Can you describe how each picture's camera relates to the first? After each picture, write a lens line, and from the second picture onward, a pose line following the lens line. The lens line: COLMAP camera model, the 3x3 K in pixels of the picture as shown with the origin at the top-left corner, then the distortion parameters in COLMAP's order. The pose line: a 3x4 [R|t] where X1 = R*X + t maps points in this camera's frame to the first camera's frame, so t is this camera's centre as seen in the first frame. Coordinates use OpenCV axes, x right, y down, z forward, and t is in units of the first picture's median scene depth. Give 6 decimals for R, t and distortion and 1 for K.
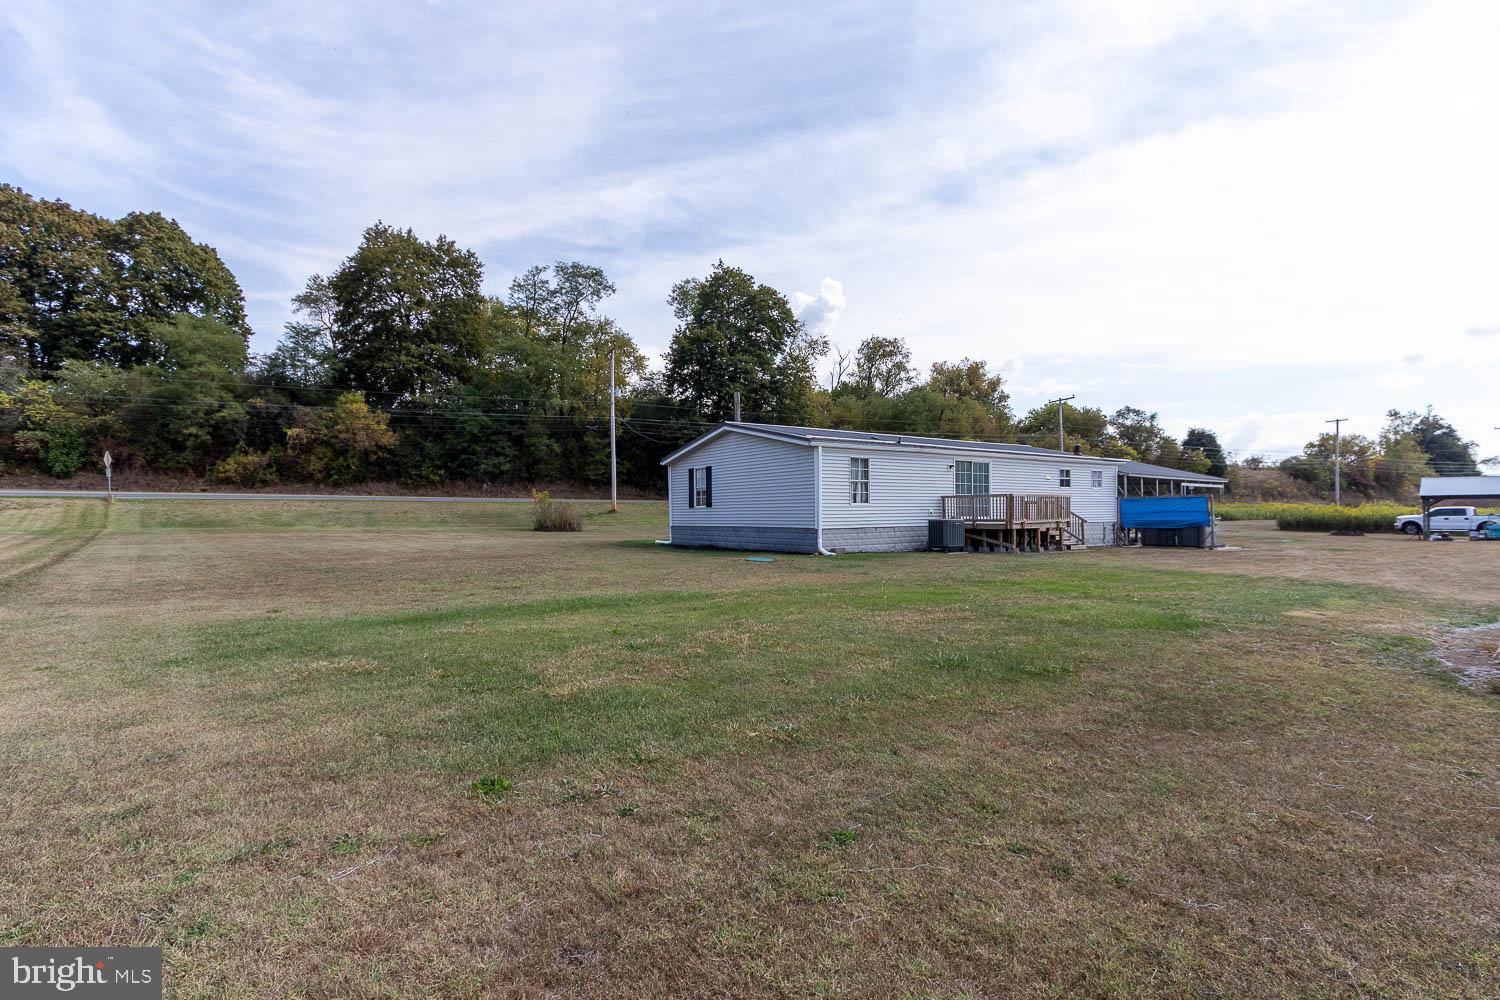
lens RADIAL K [[710.8, 0, 750.9], [0, 710.8, 504.9], [0, 0, 1]] dist [-0.020138, 0.005467]
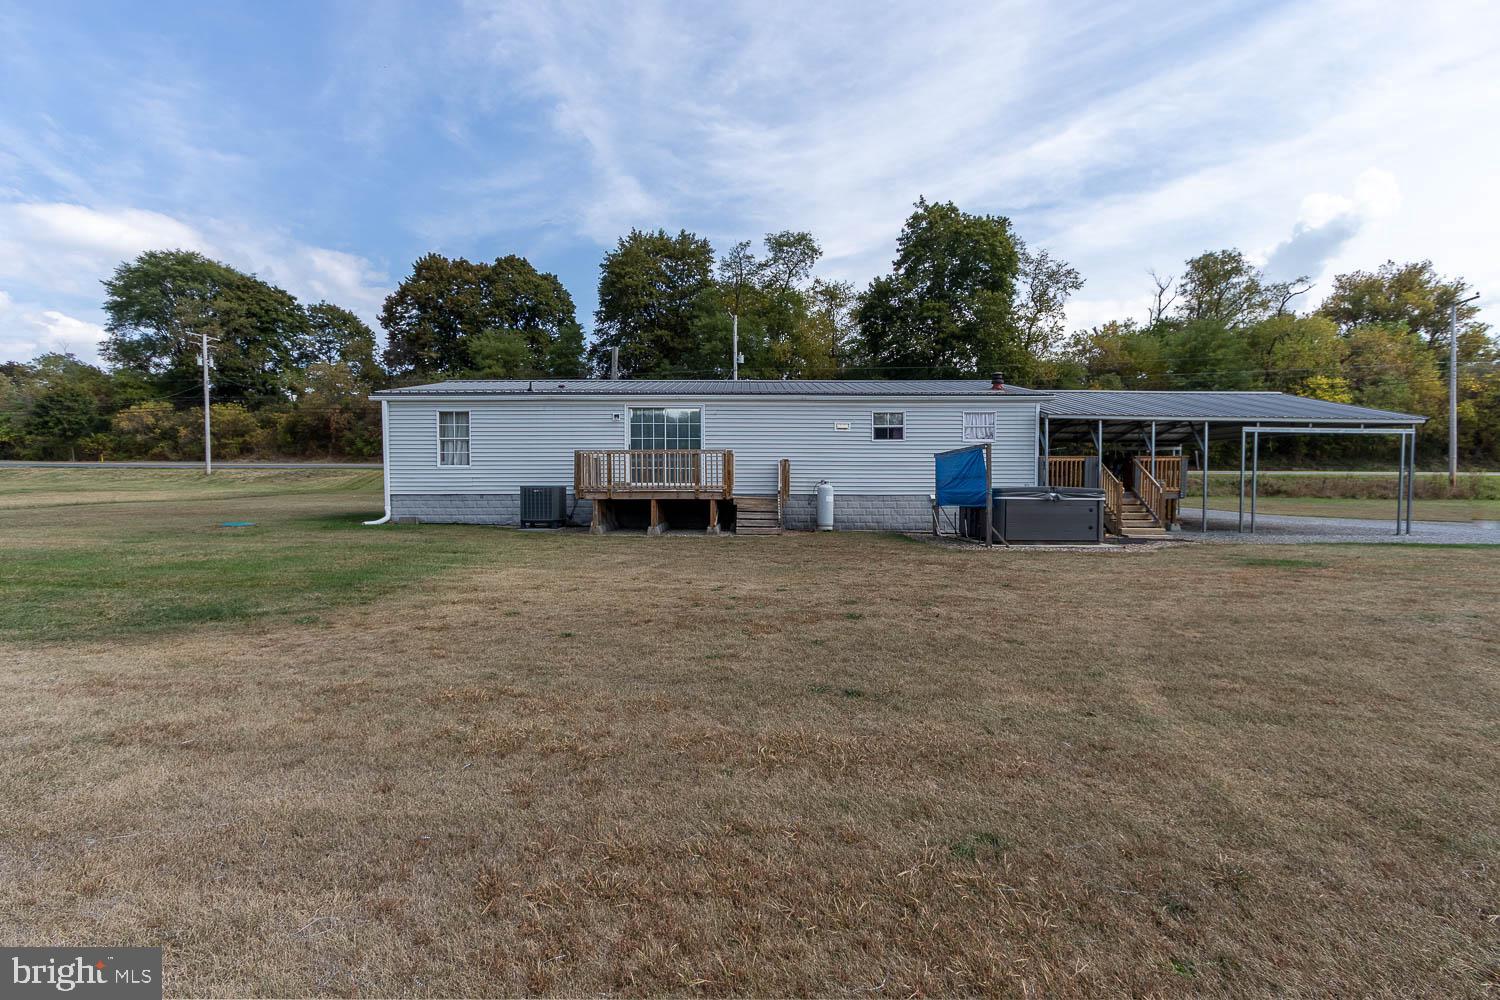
lens RADIAL K [[693.4, 0, 754.6], [0, 693.4, 506.6], [0, 0, 1]] dist [-0.018169, 0.001939]
pose [[0.827146, 0.024157, -0.561467, 0.371914], [0.000174, 0.999065, 0.043241, 0.004749], [0.561986, -0.035865, 0.826369, 0.210669]]
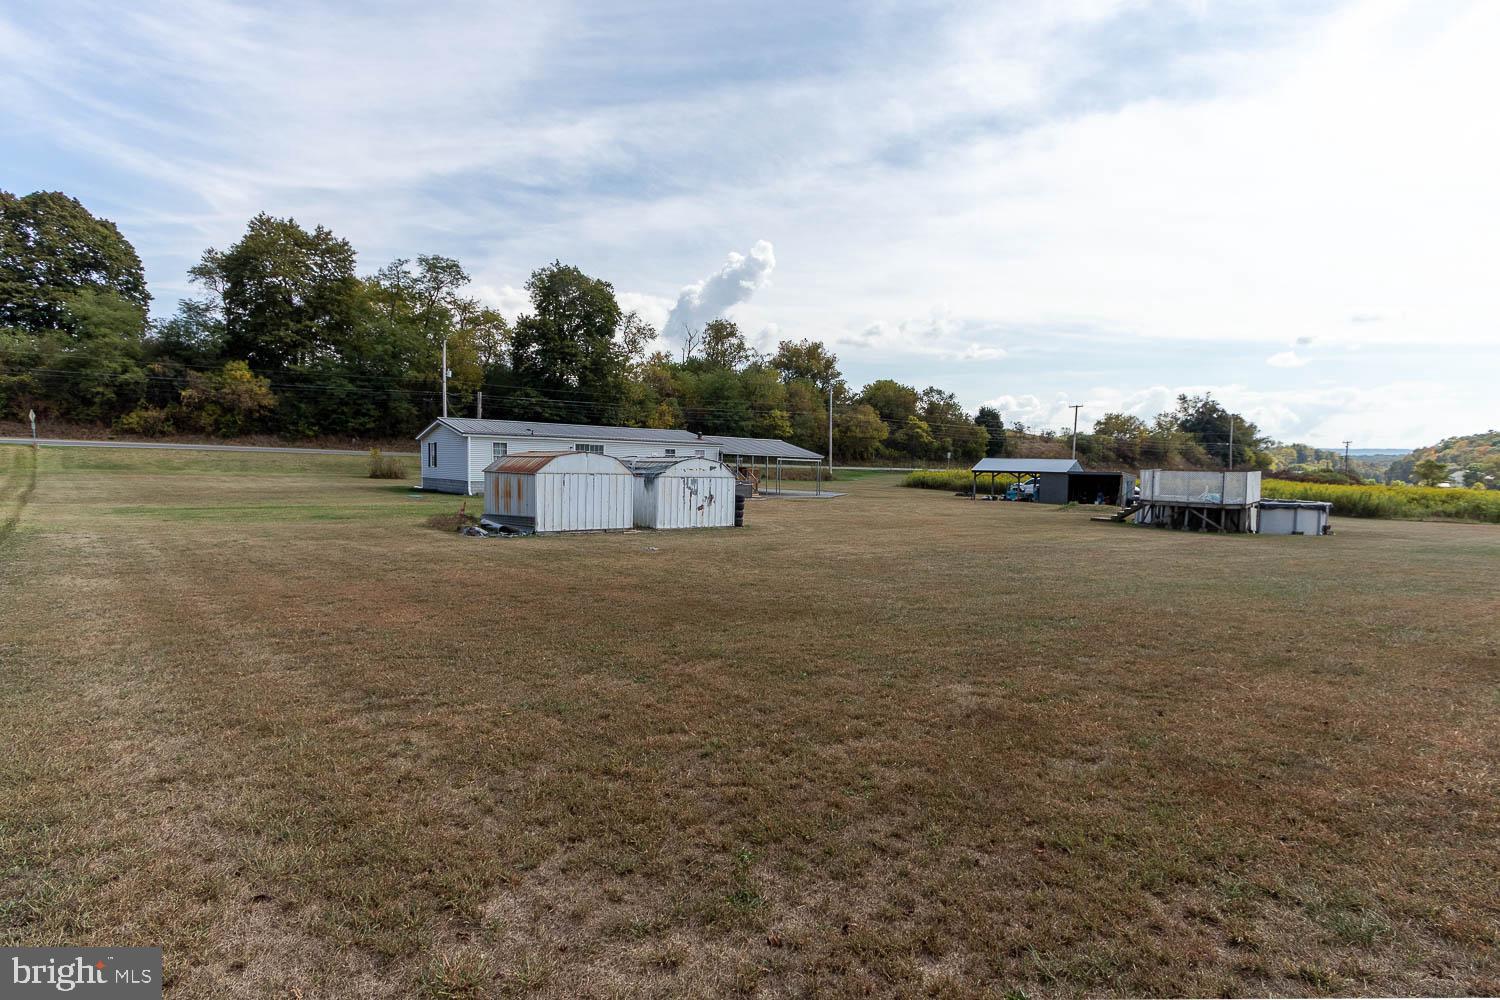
lens RADIAL K [[693.4, 0, 754.6], [0, 693.4, 506.6], [0, 0, 1]] dist [-0.018169, 0.001939]
pose [[0.995368, 0.022323, 0.093513, 0.259834], [-0.028899, 0.997159, 0.069568, -0.018230], [-0.091695, -0.071948, 0.993185, -0.331560]]
